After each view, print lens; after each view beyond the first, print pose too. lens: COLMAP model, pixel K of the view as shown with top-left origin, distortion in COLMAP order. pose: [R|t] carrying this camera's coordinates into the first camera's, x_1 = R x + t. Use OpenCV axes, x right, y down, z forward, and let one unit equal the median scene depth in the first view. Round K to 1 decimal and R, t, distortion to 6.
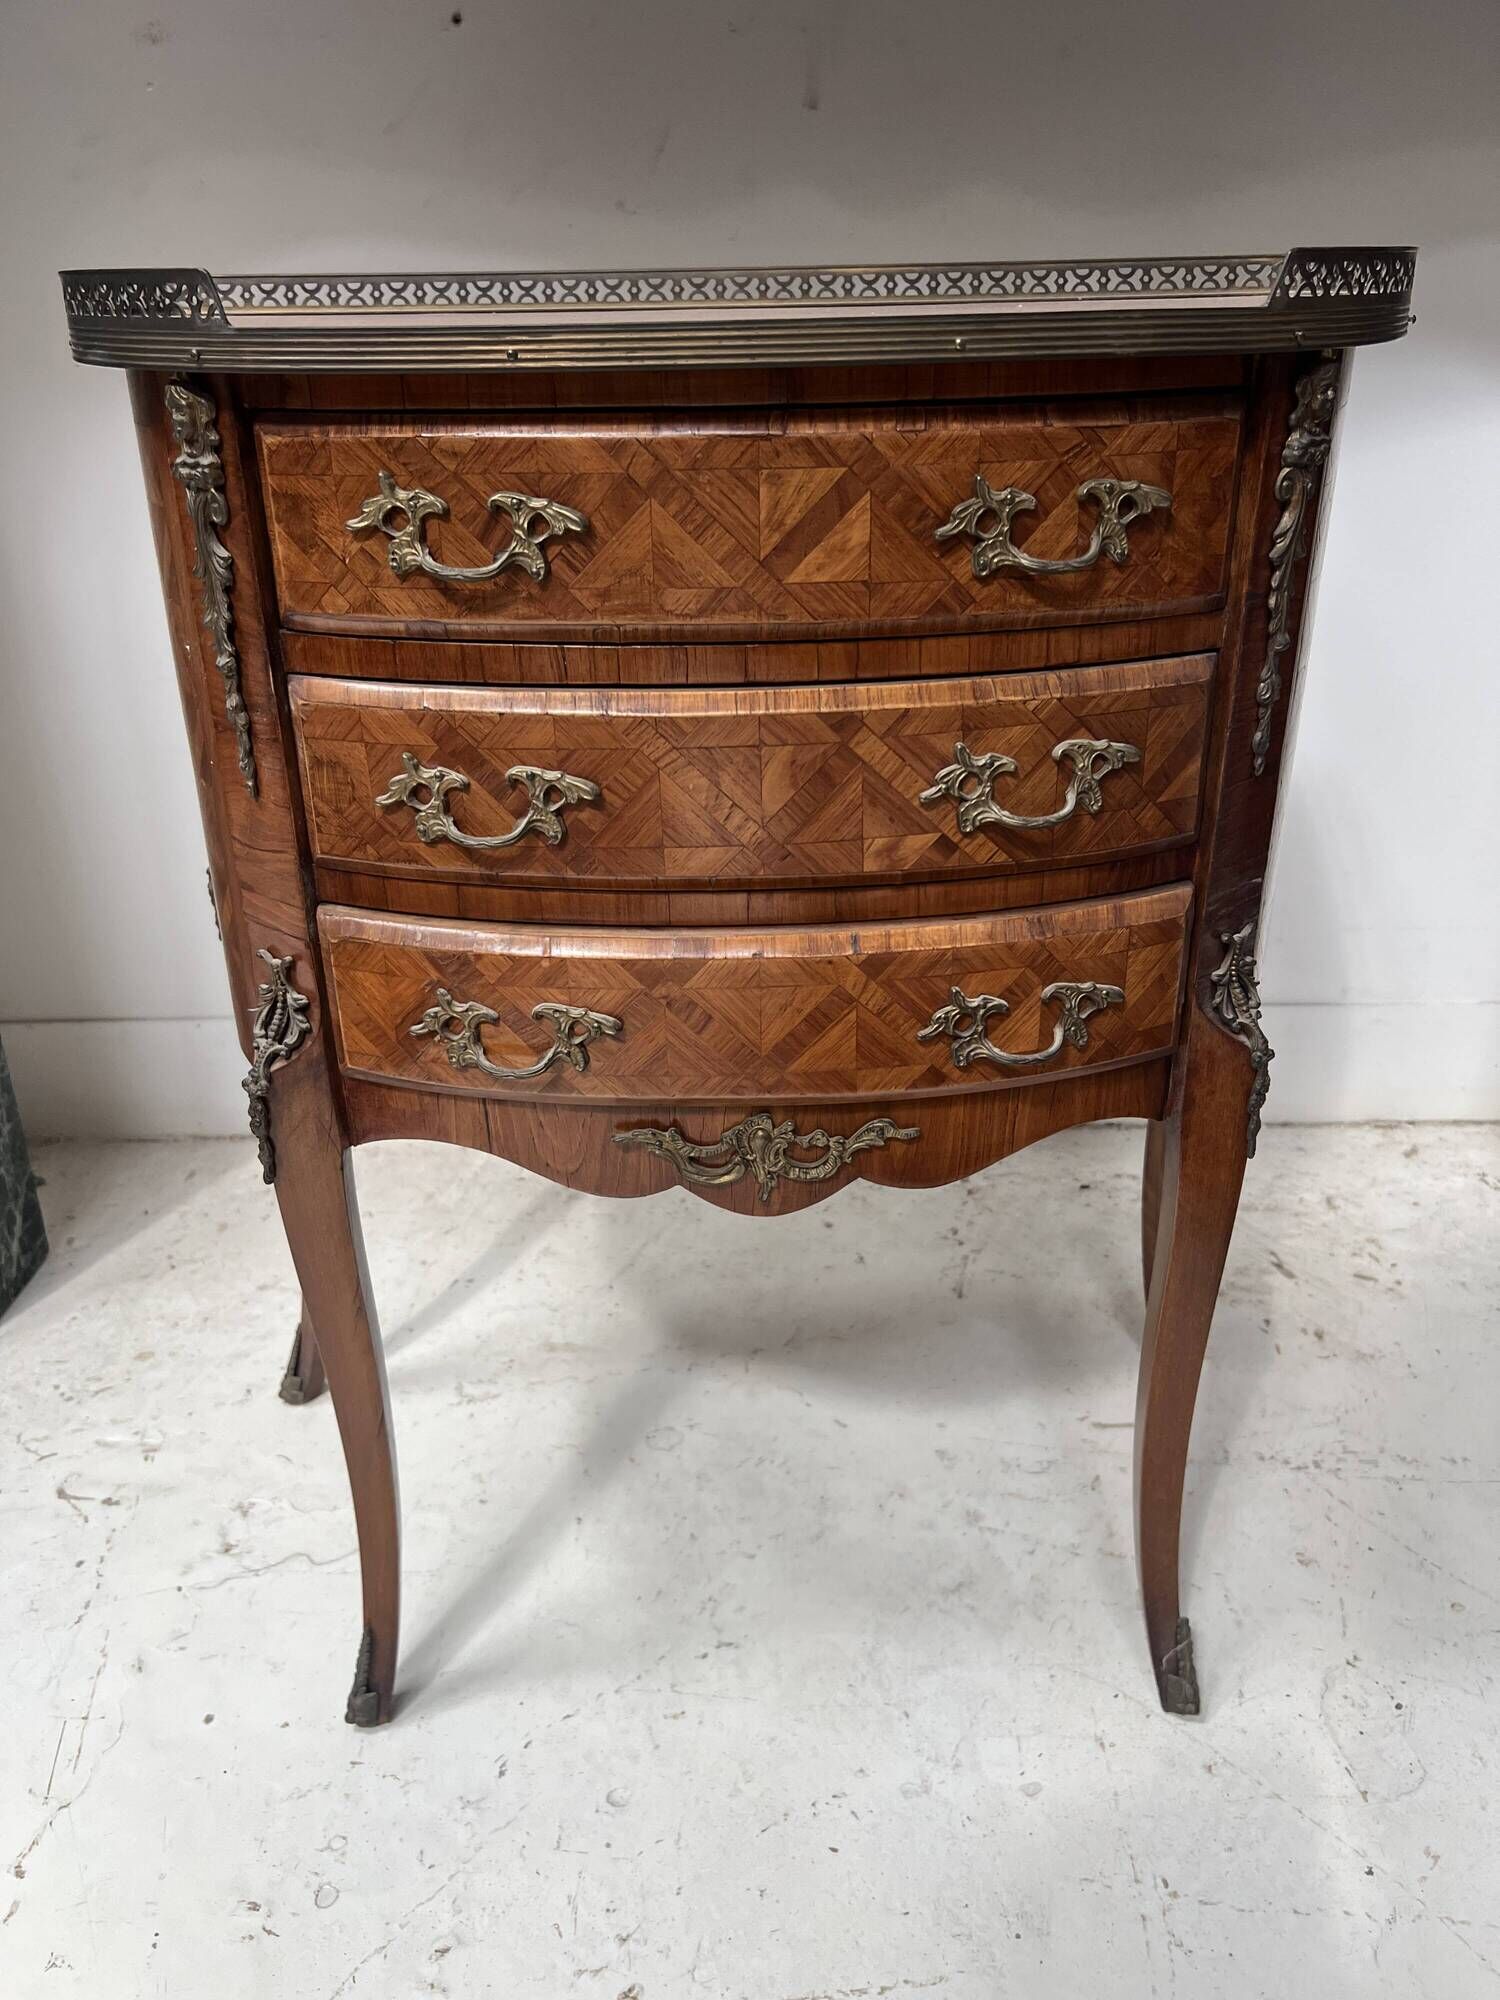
lens RADIAL K [[1552.6, 0, 727.7], [0, 1552.6, 1011.9], [0, 0, 1]] dist [0.026324, -0.045095]
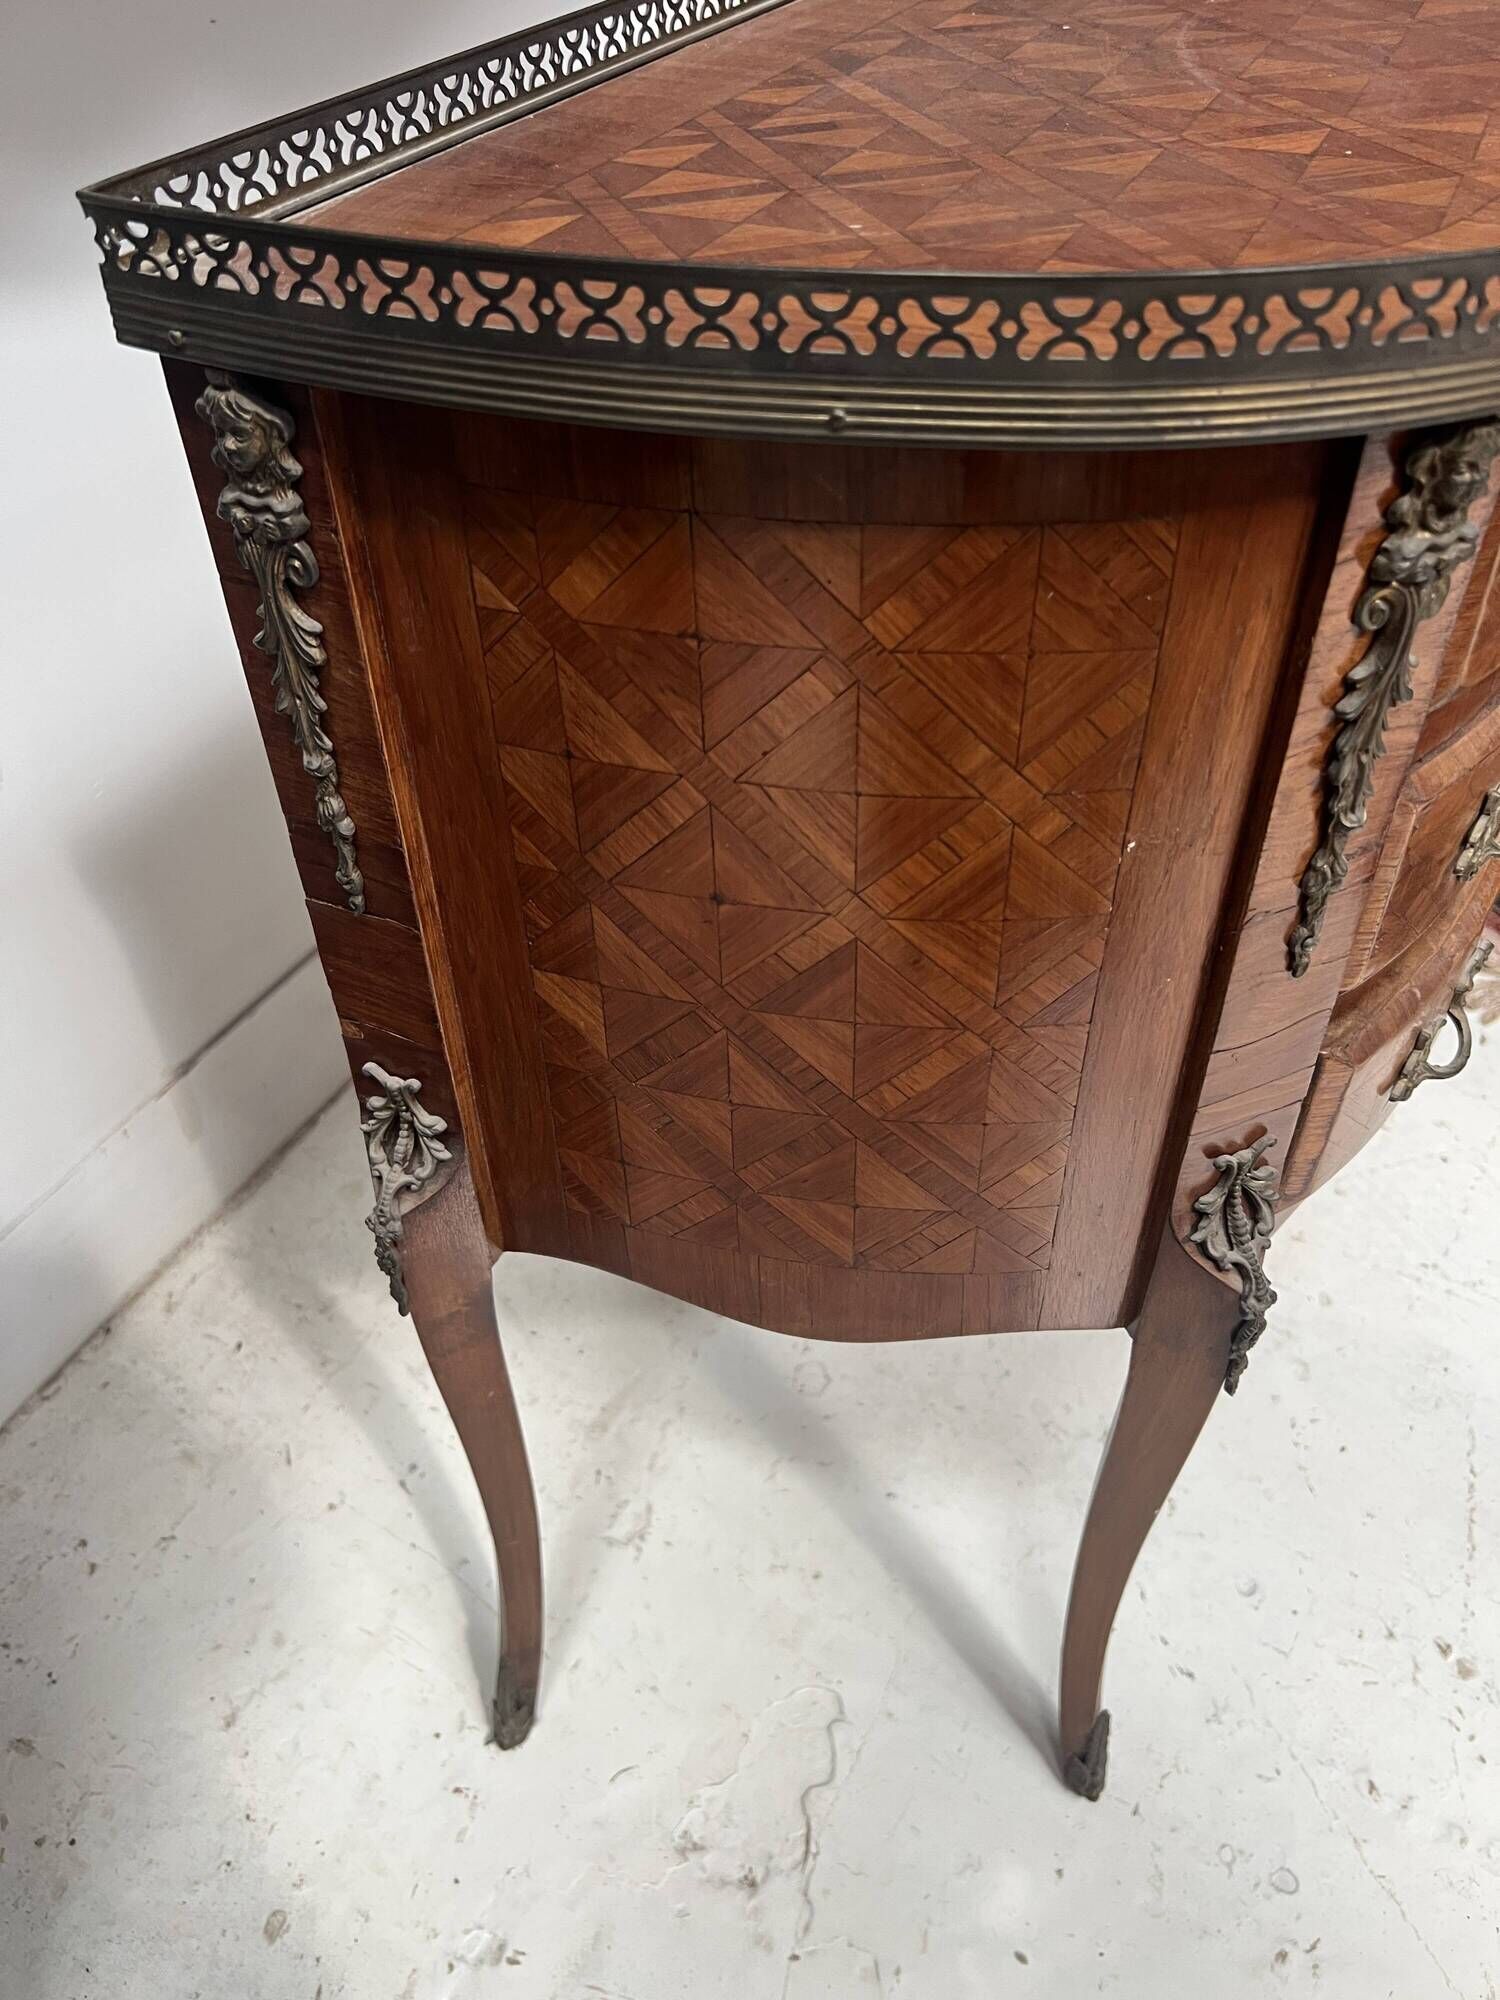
lens RADIAL K [[1552.6, 0, 755.9], [0, 1552.6, 1010.9], [0, 0, 1]] dist [0.026324, -0.045095]
pose [[0.447676, -0.594635, 0.667829, -0.893793], [0.389367, 0.801958, 0.453054, -0.536965], [-0.804972, 0.057209, 0.590548, 0.804451]]
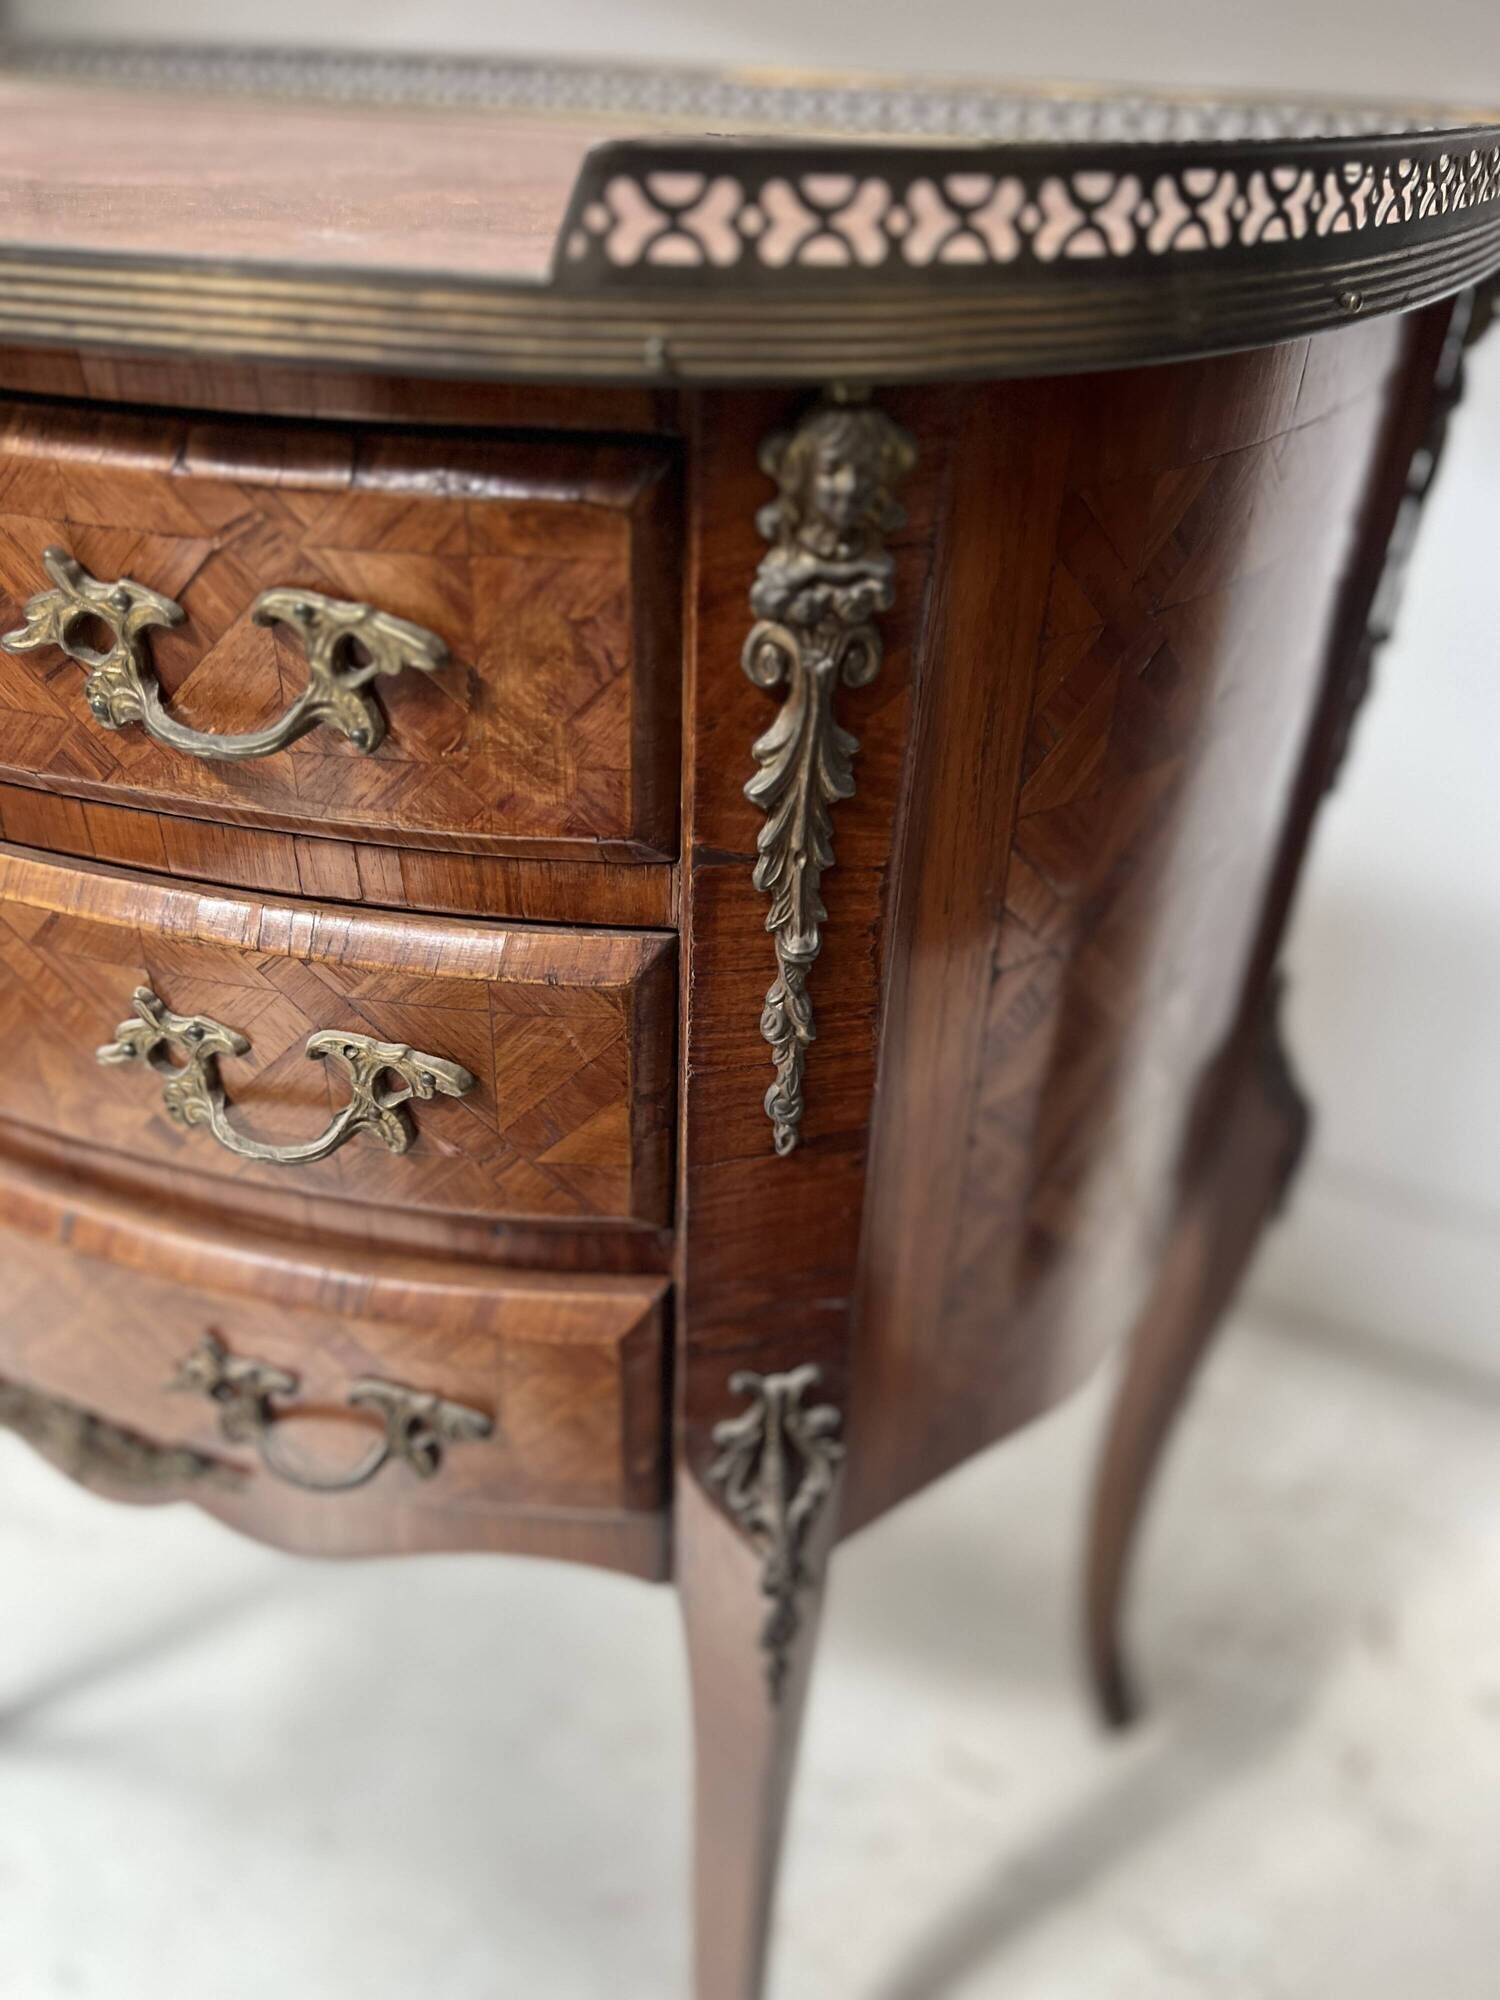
lens RADIAL K [[1552.6, 0, 715.4], [0, 1552.6, 1041.4], [0, 0, 1]] dist [0.026324, -0.045095]
pose [[0.882712, 0.293305, -0.367139, 0.516235], [-0.234753, 0.952054, 0.196173, -0.295617], [0.407075, -0.086977, 0.909244, 0.520169]]
